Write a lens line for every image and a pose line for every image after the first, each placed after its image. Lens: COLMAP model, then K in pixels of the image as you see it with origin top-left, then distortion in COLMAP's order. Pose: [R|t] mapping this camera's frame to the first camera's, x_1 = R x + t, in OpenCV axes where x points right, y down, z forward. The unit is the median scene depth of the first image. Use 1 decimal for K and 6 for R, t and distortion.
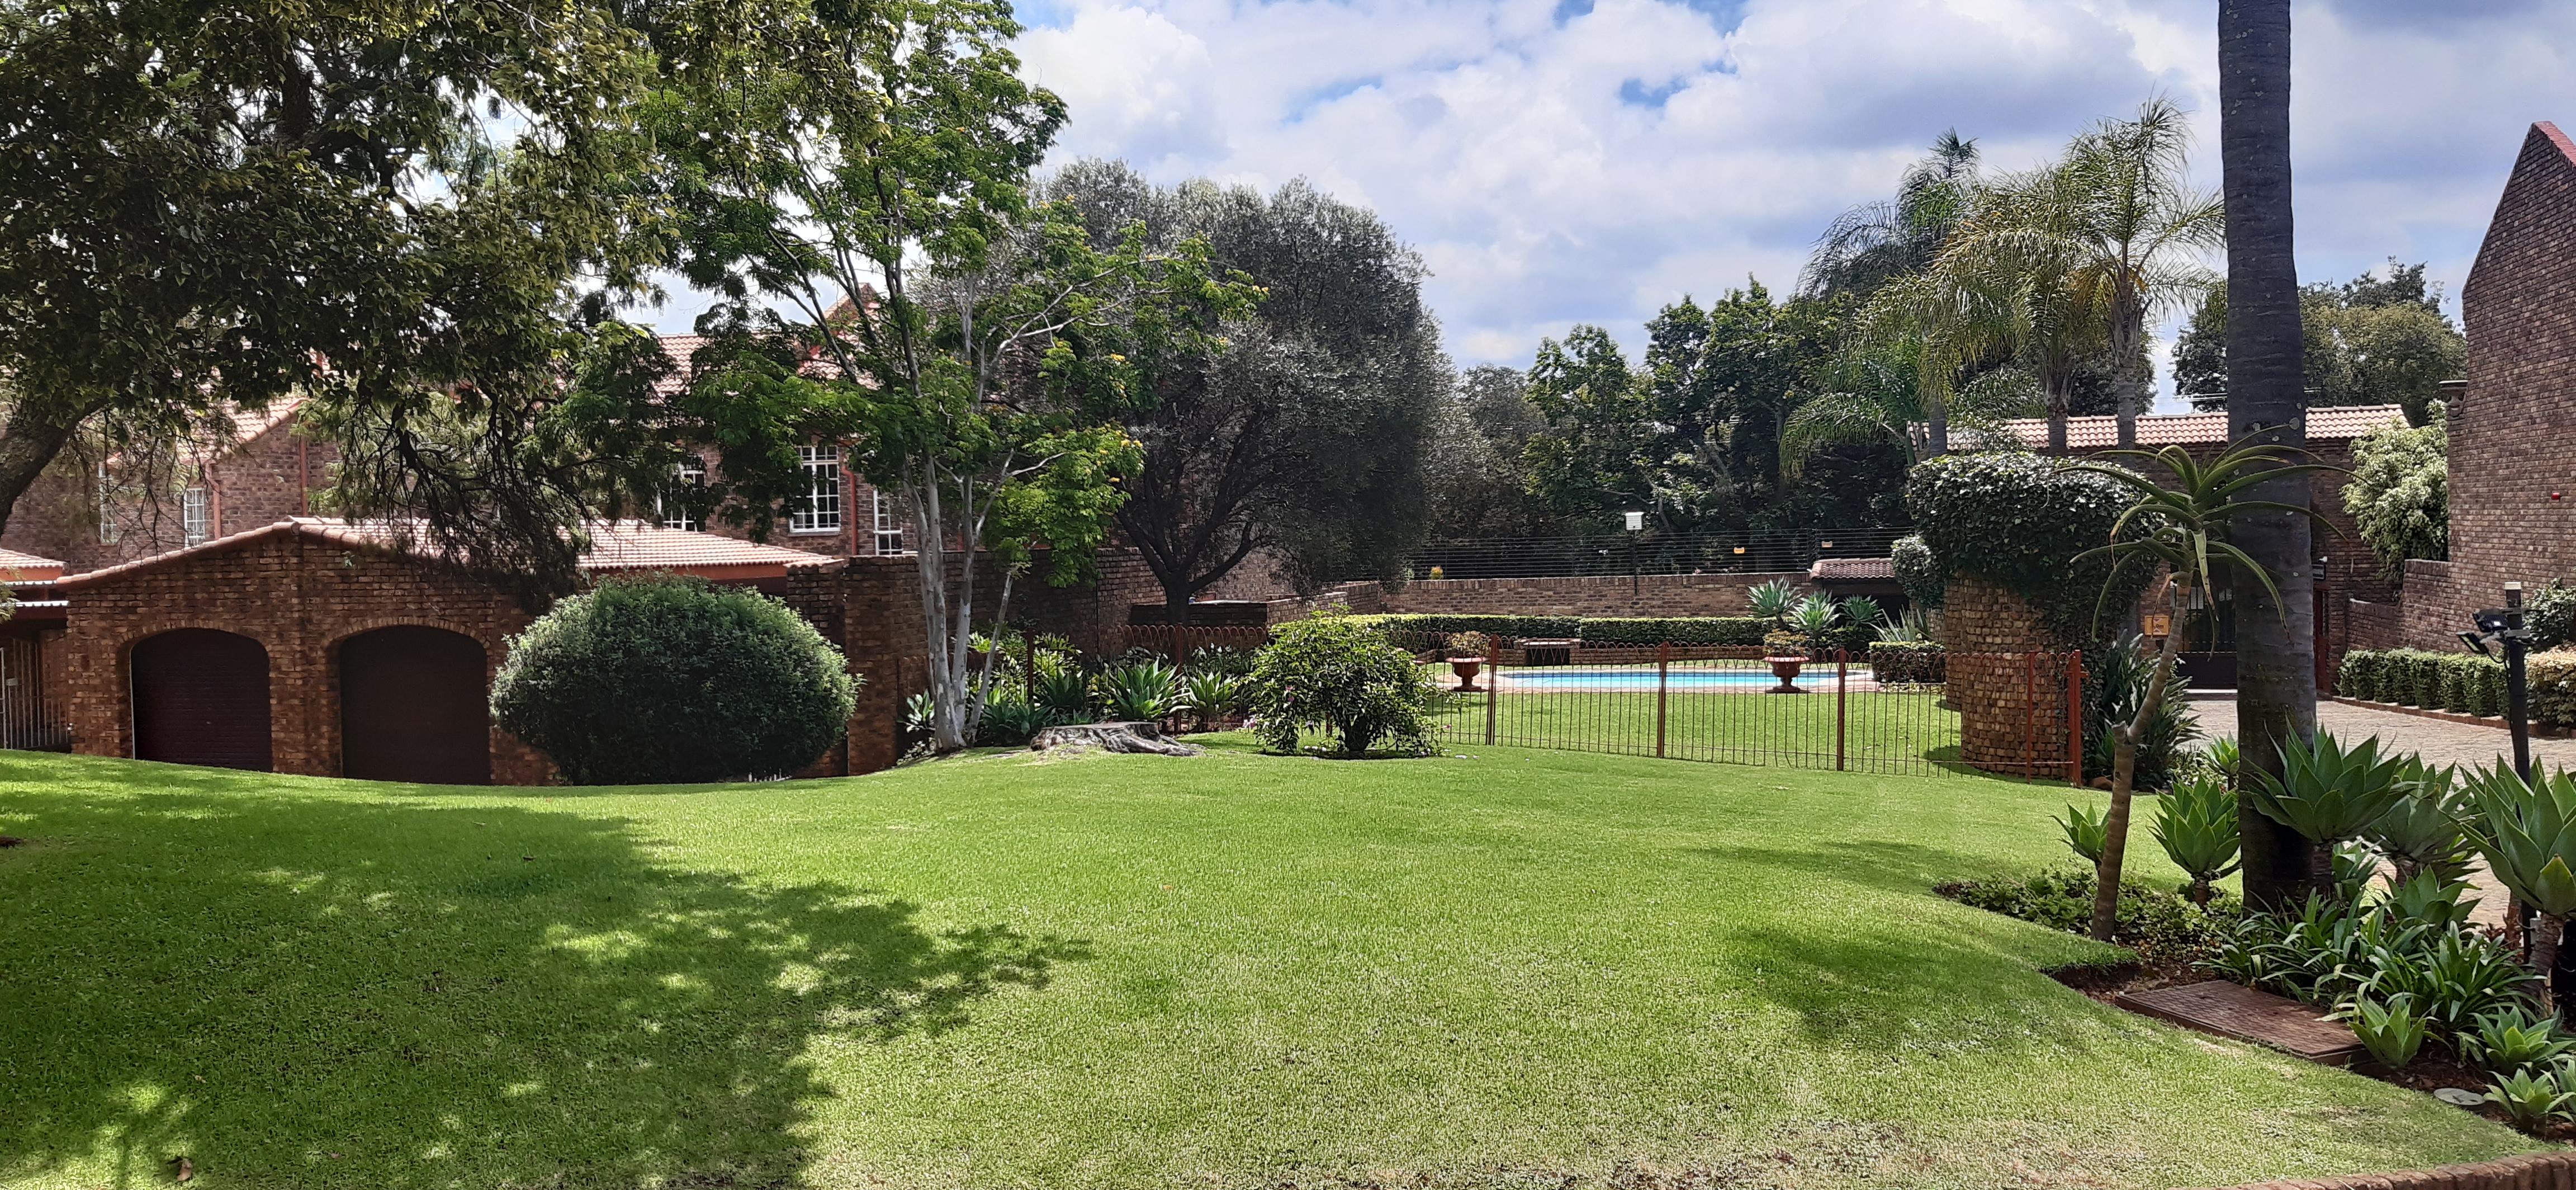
lens RADIAL K [[1993.5, 0, 1277.1], [0, 1993.5, 587.6], [0, 0, 1]] dist [0.082729, -0.150144]
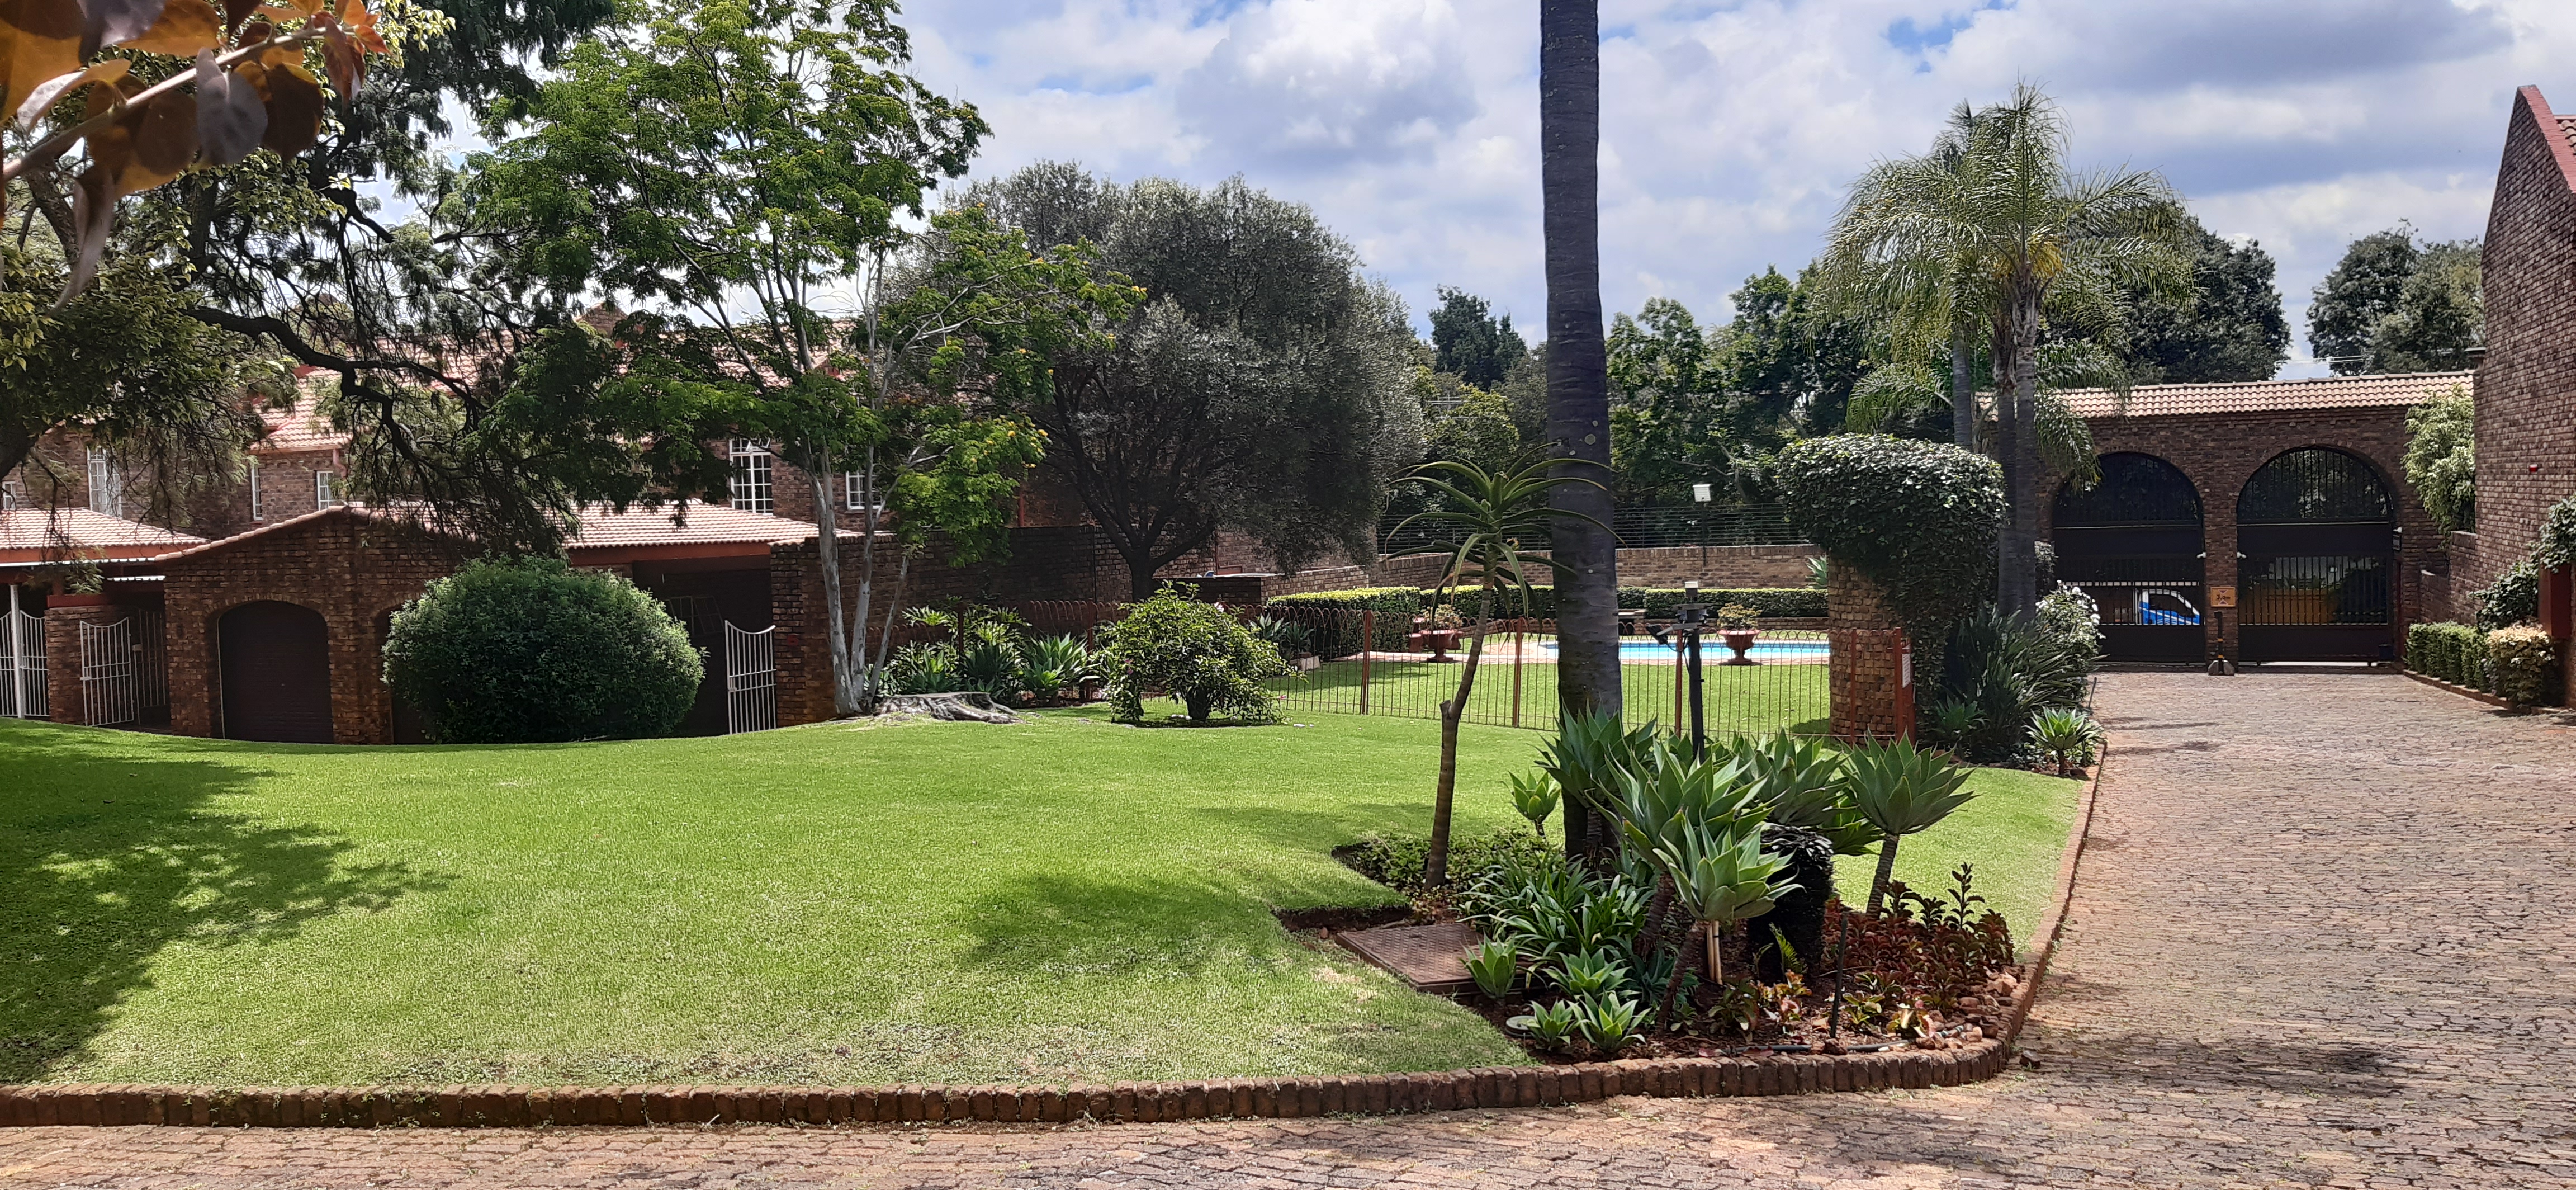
lens RADIAL K [[1993.5, 0, 1294.3], [0, 1993.5, 599.5], [0, 0, 1]] dist [0.082729, -0.150144]
pose [[0.993603, 0.001207, -0.112919, 0.164105], [0.001437, 0.999727, 0.023333, -0.006132], [0.112916, -0.023346, 0.993330, -0.049986]]
